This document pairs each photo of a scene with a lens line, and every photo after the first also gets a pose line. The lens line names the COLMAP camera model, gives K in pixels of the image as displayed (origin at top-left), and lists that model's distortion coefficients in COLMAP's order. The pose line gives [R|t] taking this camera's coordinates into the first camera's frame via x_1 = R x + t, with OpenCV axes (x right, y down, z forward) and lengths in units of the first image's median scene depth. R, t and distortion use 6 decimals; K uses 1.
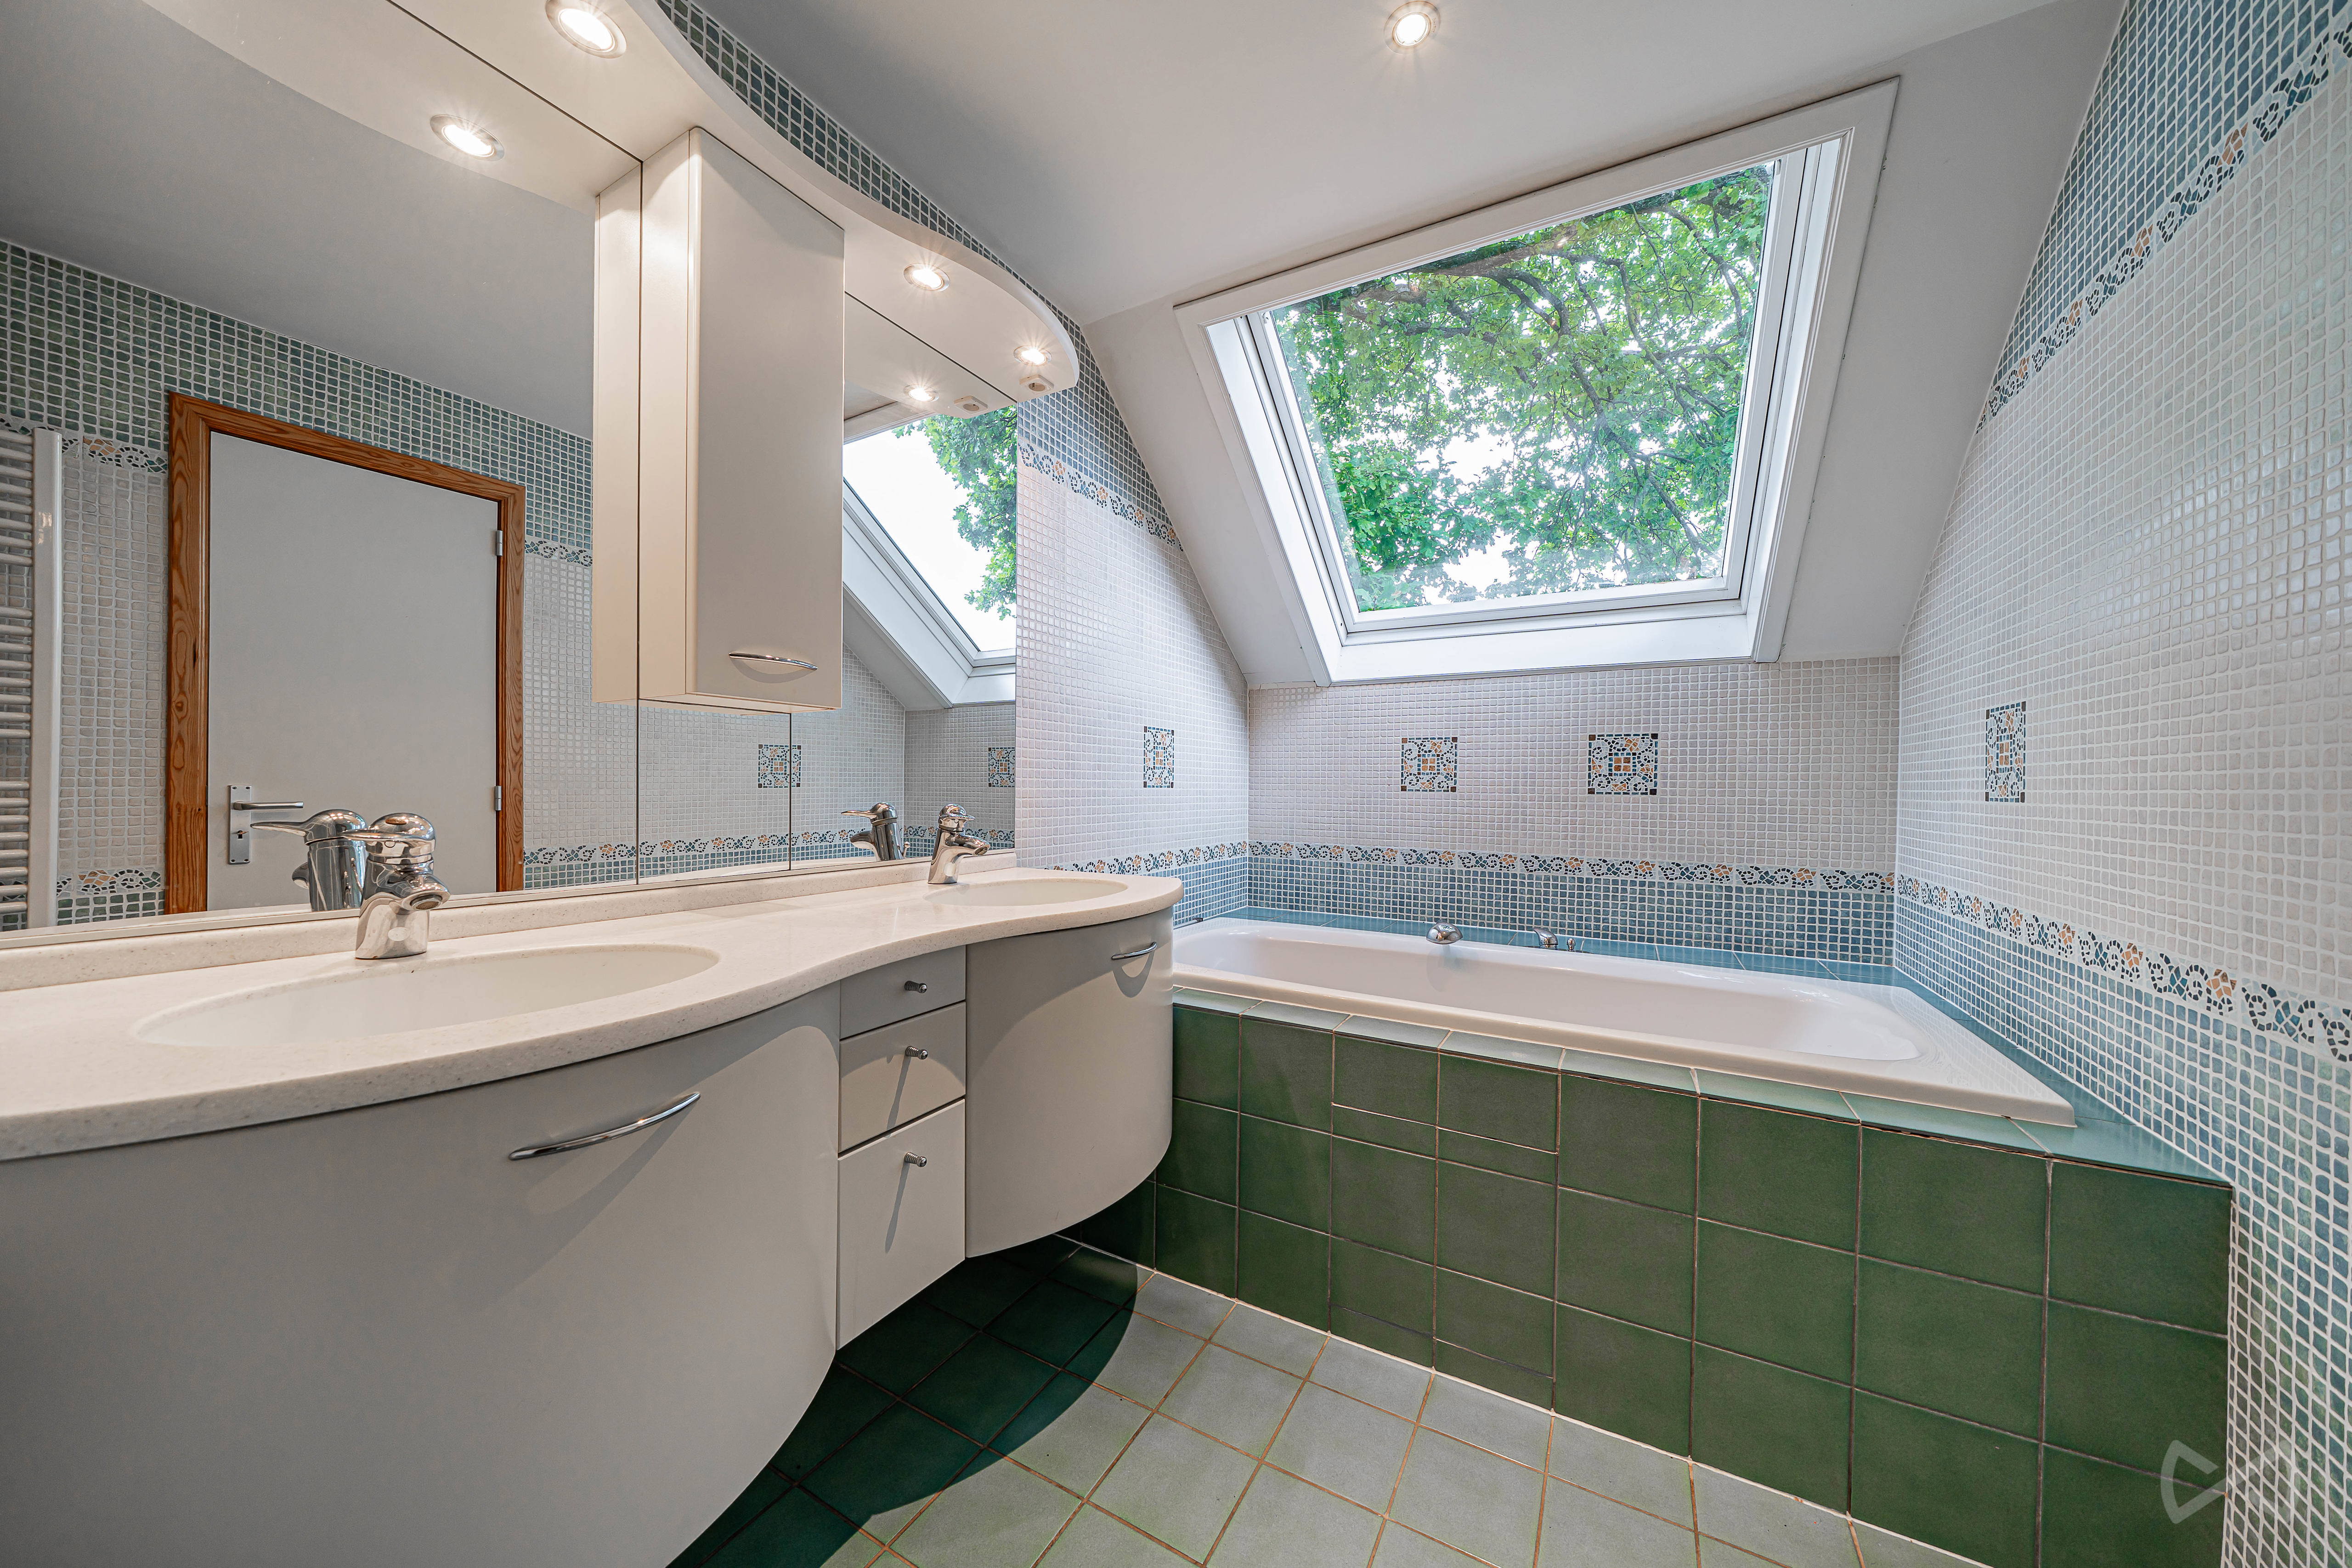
lens RADIAL K [[803.1, 0, 1182.7], [0, 803.1, 787.8], [0, 0, 1]] dist [-0.007030, 0.000400]
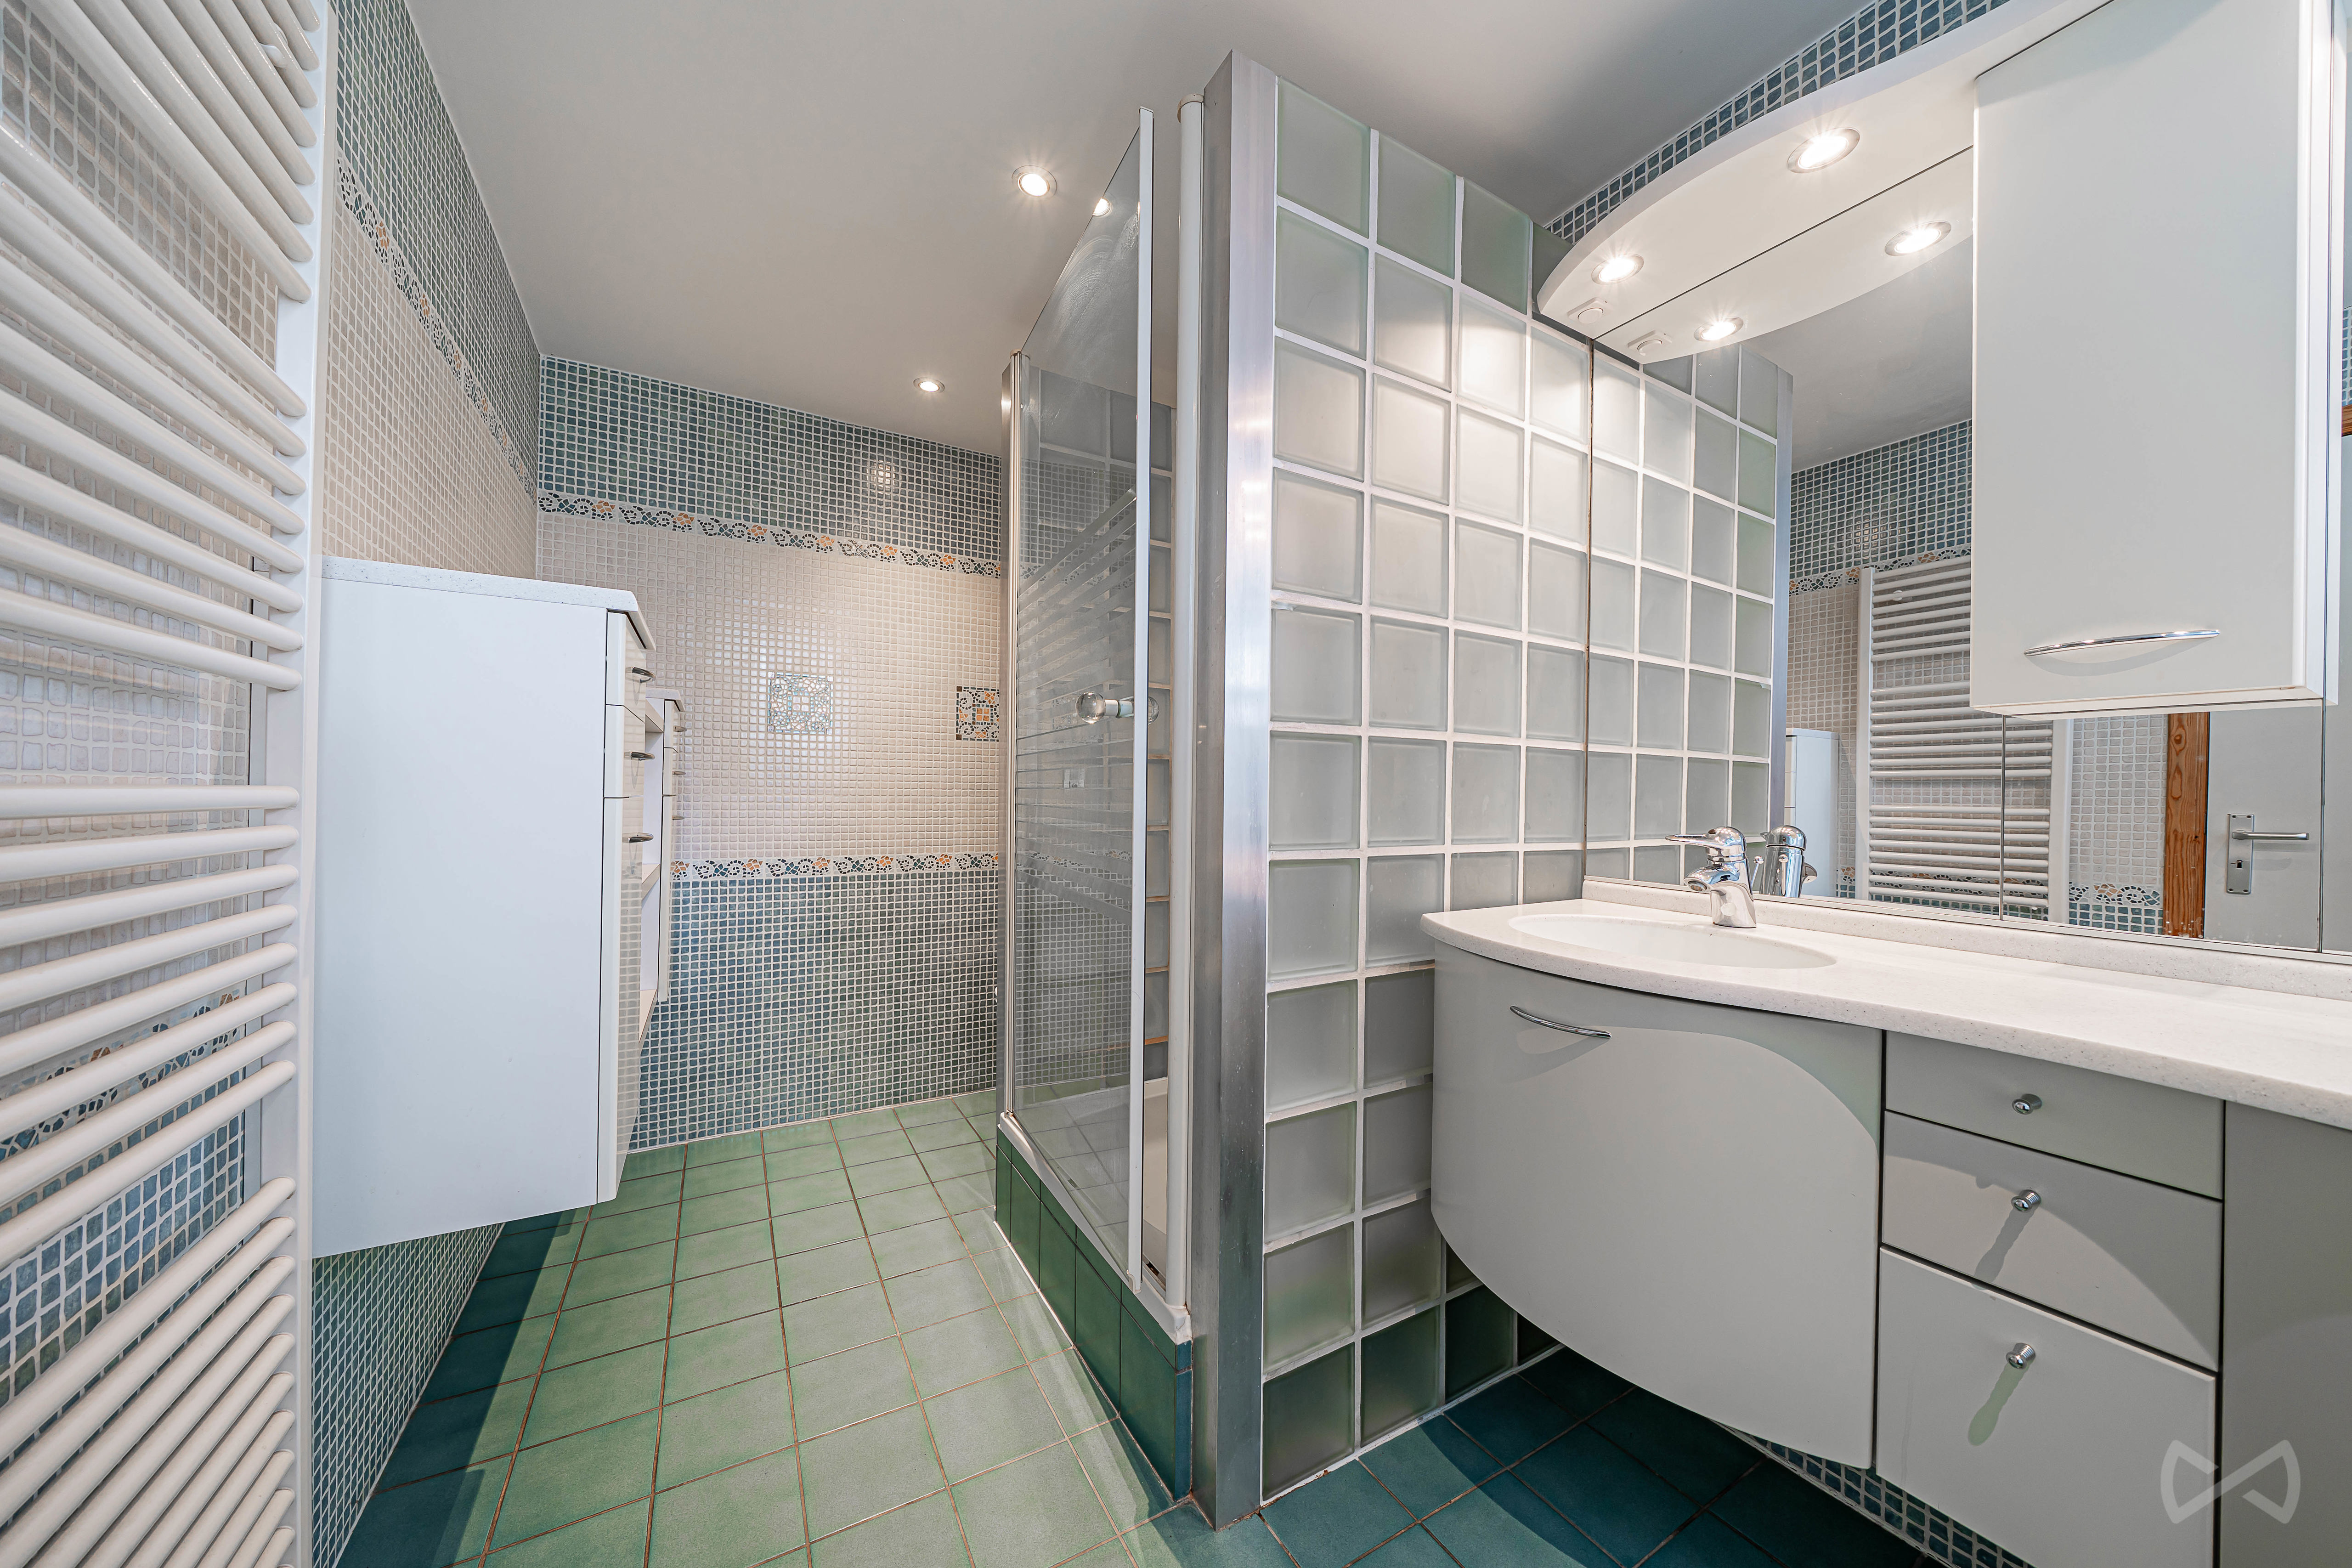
lens RADIAL K [[803.1, 0, 1185.3], [0, 803.1, 791.0], [0, 0, 1]] dist [-0.007030, 0.000400]
pose [[-0.508129, -0.014494, -0.861159, 0.355014], [-0.018869, 0.999806, -0.005693, -0.001697], [0.861075, 0.013357, -0.508303, 0.406375]]
